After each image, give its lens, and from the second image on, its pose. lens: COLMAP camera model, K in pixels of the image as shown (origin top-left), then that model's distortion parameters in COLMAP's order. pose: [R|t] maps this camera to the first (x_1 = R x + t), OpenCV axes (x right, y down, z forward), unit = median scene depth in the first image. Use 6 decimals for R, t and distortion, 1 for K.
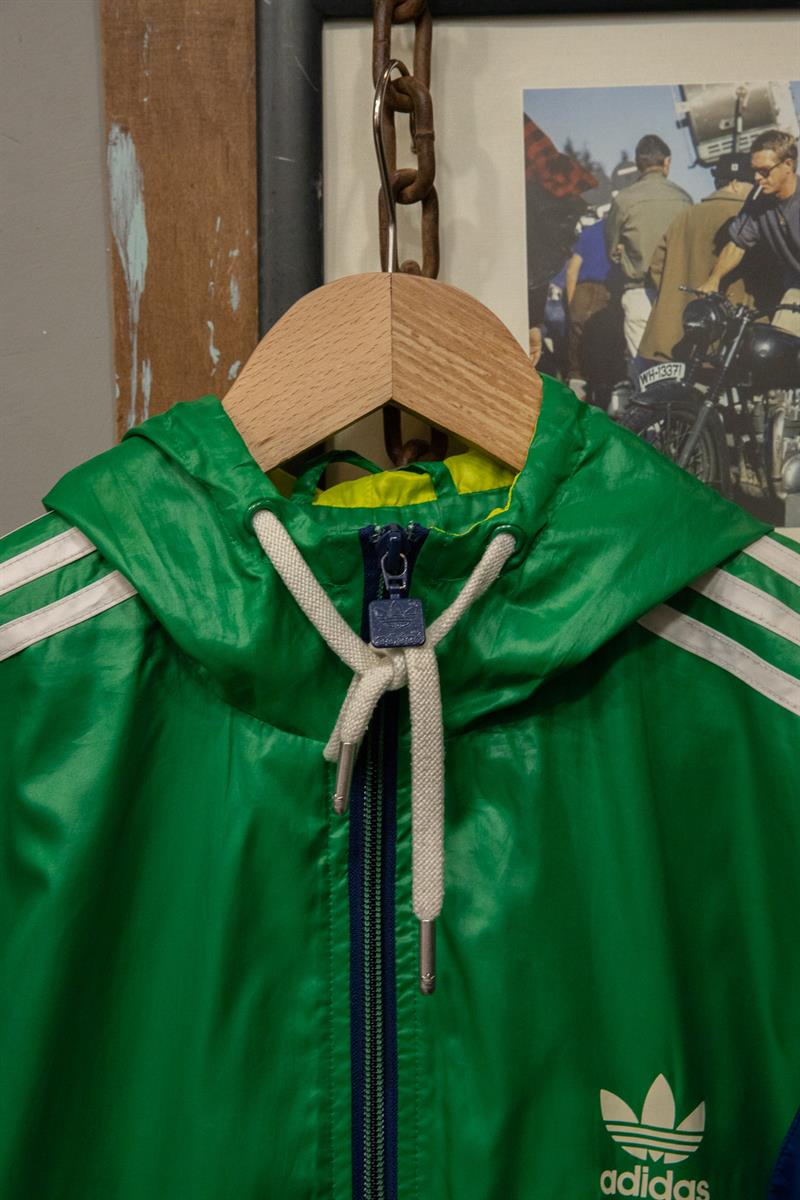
lens RADIAL K [[2233.1, 0, 318.7], [0, 2233.1, 635.1], [0, 0, 1]] dist [0.104862, 0.098515]
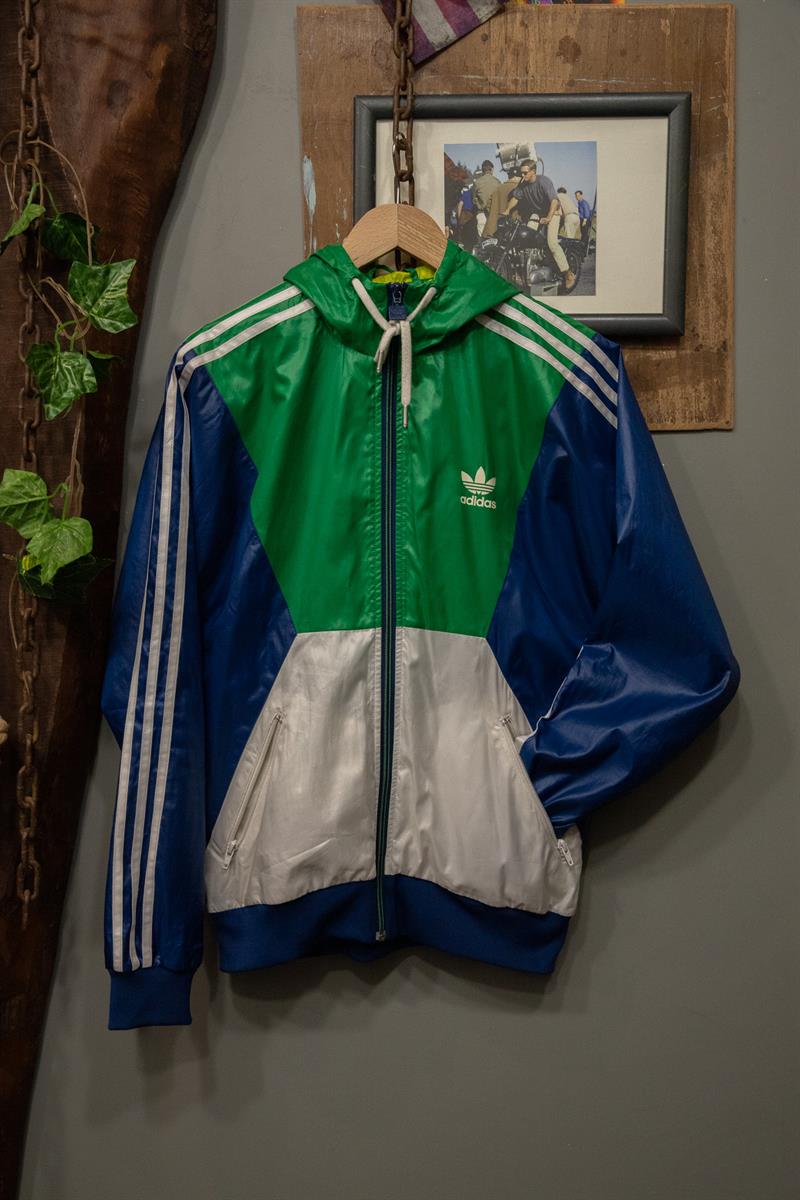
lens RADIAL K [[1289.7, 0, 334.2], [0, 1289.7, 607.2], [0, 0, 1]] dist [-0.010284, 0.036958]
pose [[0.999635, 0.010628, -0.024853, -0.004526], [-0.008696, 0.997025, 0.076587, 0.252774], [0.025593, -0.076343, 0.996753, -0.790923]]
